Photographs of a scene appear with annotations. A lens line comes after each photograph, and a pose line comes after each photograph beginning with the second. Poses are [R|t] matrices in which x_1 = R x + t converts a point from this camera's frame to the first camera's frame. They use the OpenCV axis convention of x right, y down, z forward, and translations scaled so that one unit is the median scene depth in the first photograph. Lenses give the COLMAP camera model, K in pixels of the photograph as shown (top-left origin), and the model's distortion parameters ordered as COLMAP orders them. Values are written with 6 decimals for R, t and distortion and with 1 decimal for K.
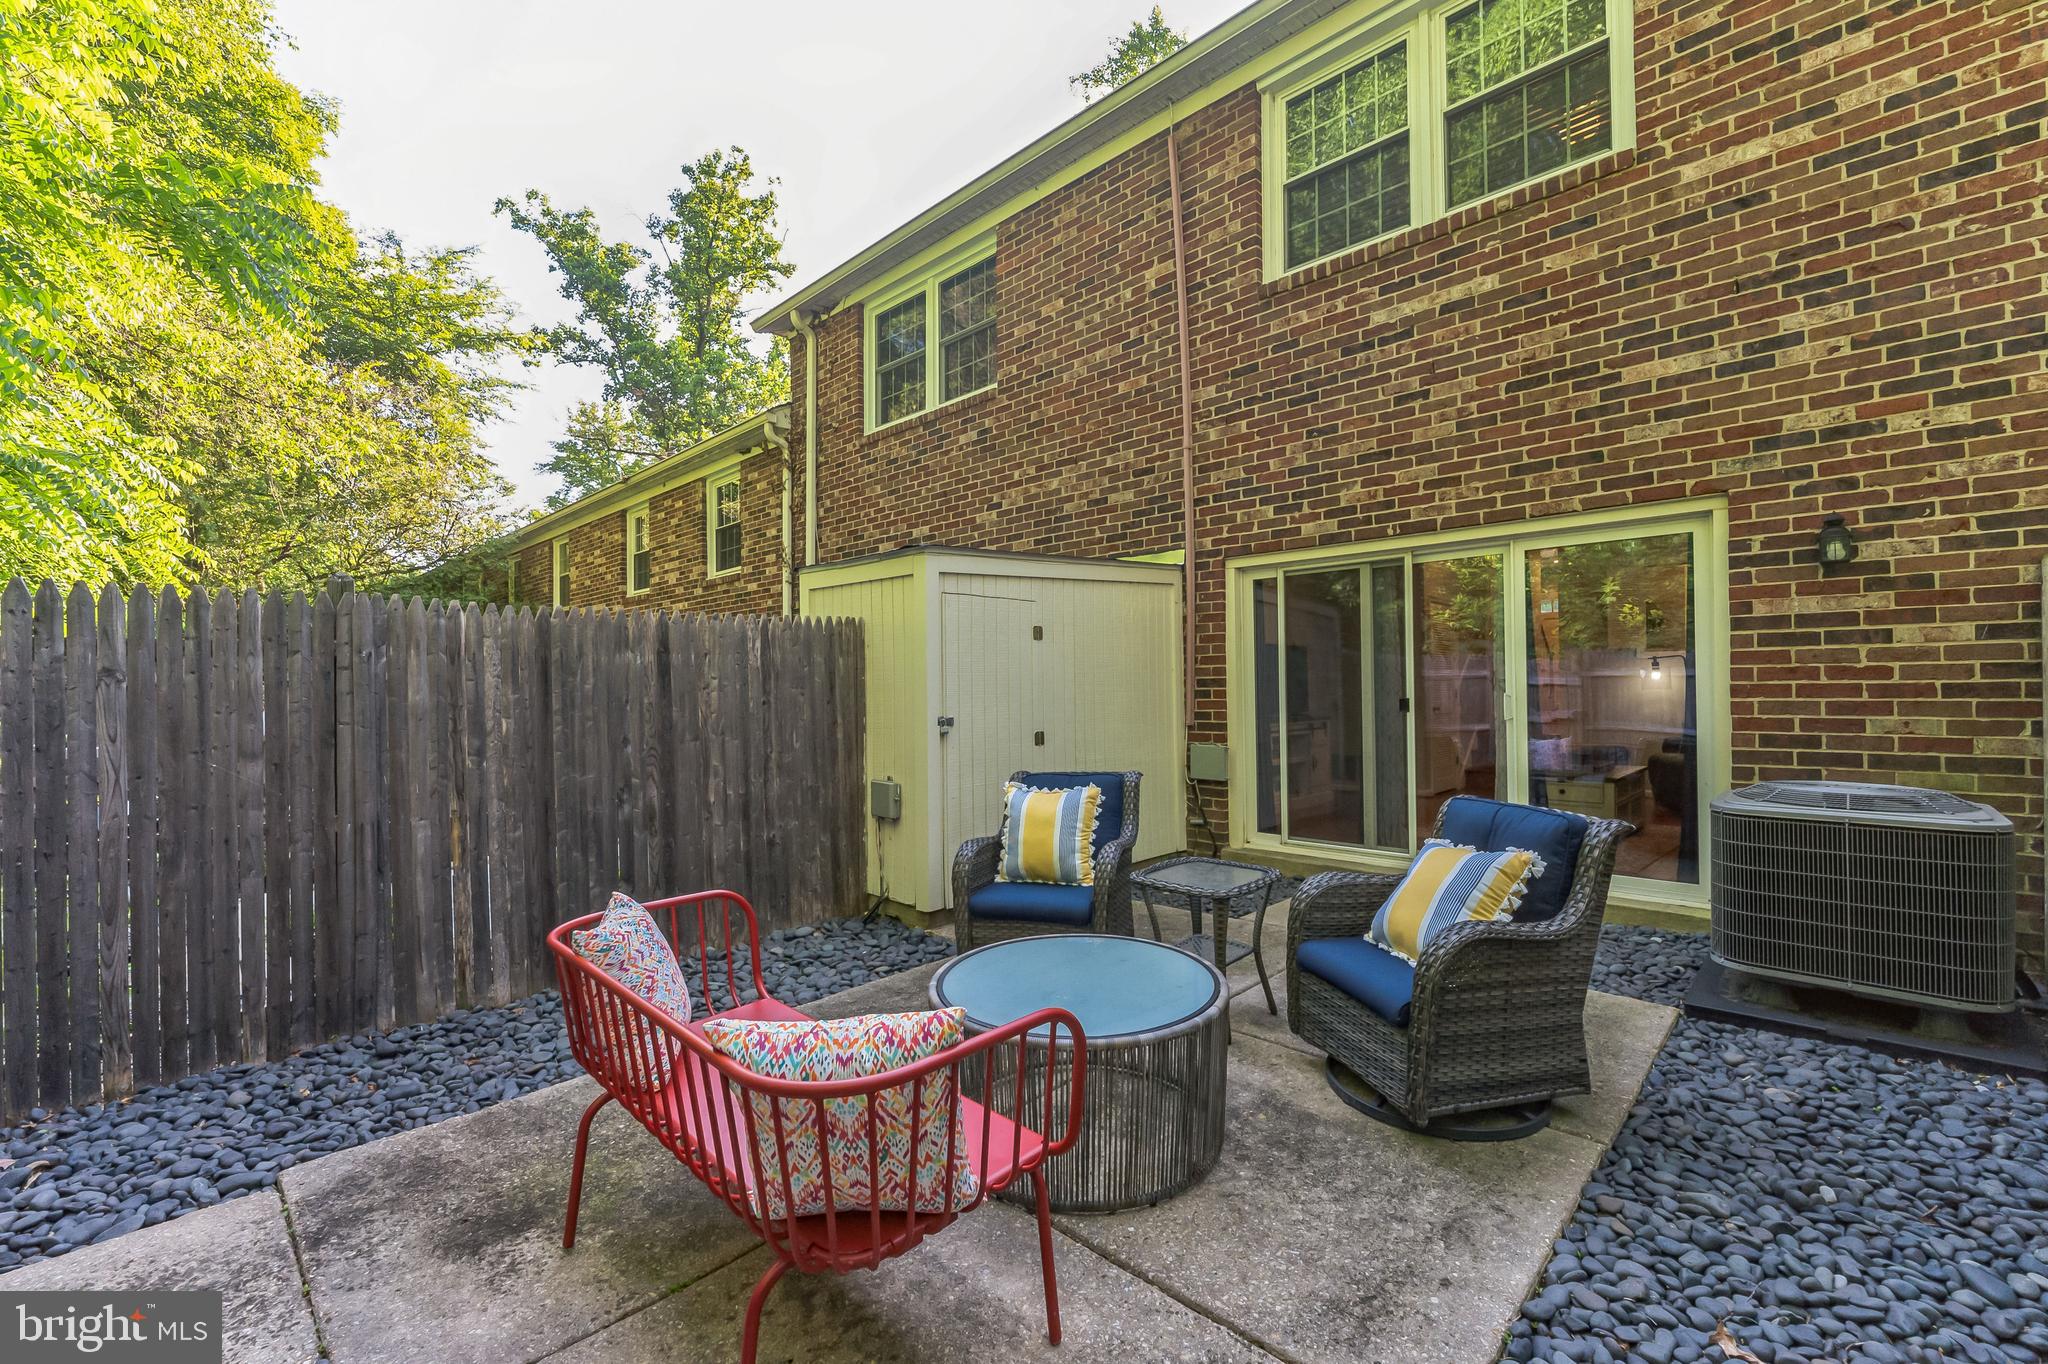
lens RADIAL K [[826.4, 0, 1022.3], [0, 826.4, 685.9], [0, 0, 1]] dist [-0.001062, -0.000570]
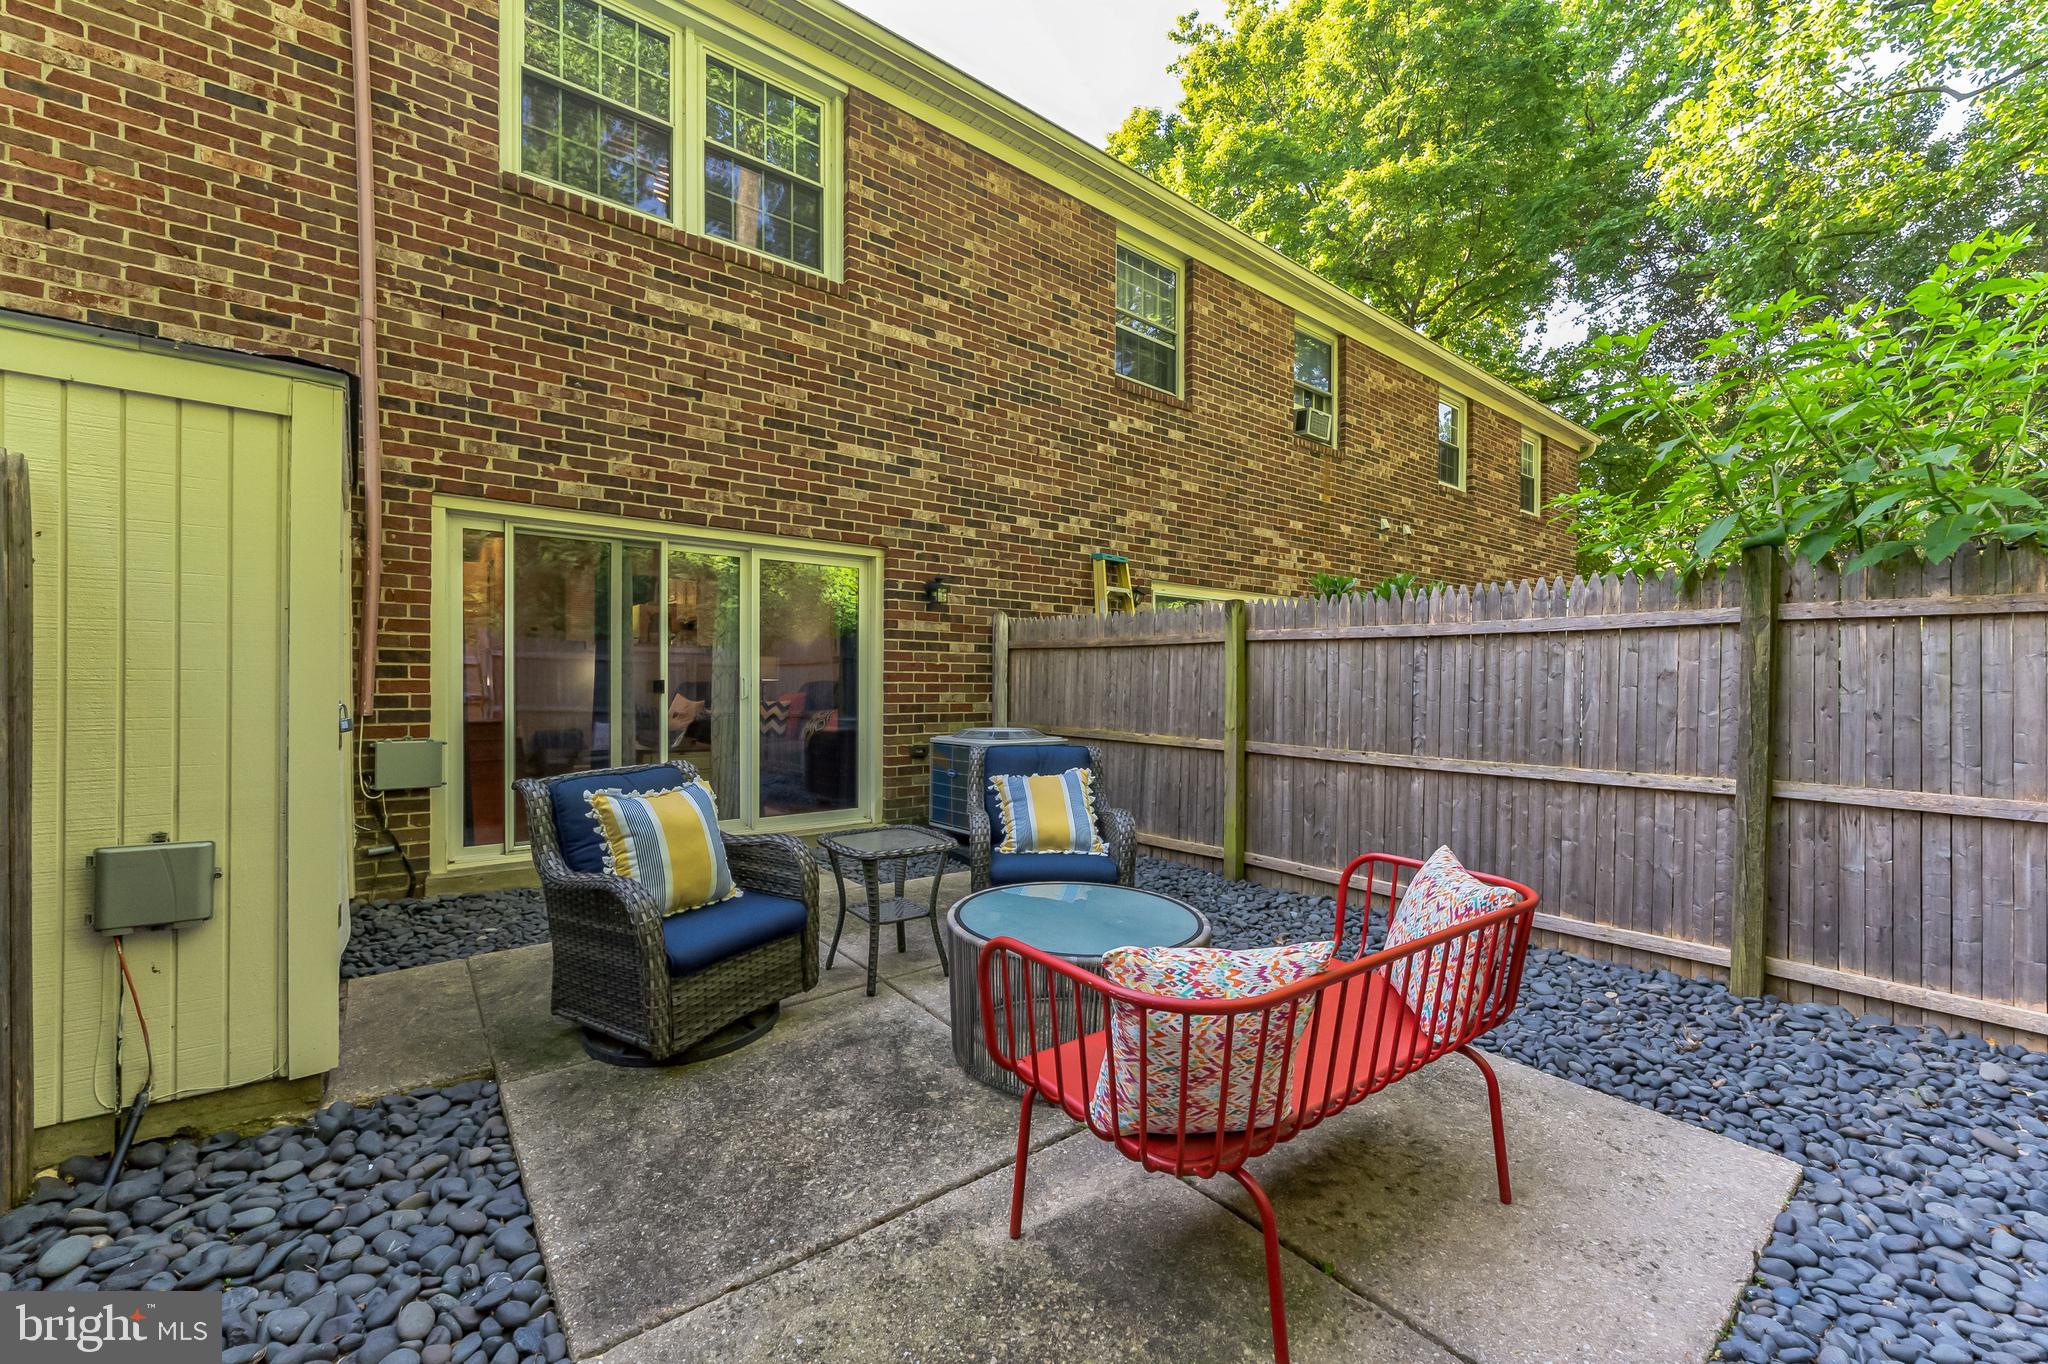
lens RADIAL K [[826.4, 0, 1022.3], [0, 826.4, 685.9], [0, 0, 1]] dist [-0.001062, -0.000570]
pose [[0.136662, 0.006960, 0.990593, -0.513650], [-0.016229, 0.999857, -0.004786, 0.020648], [-0.990485, -0.015422, 0.136756, 0.436745]]
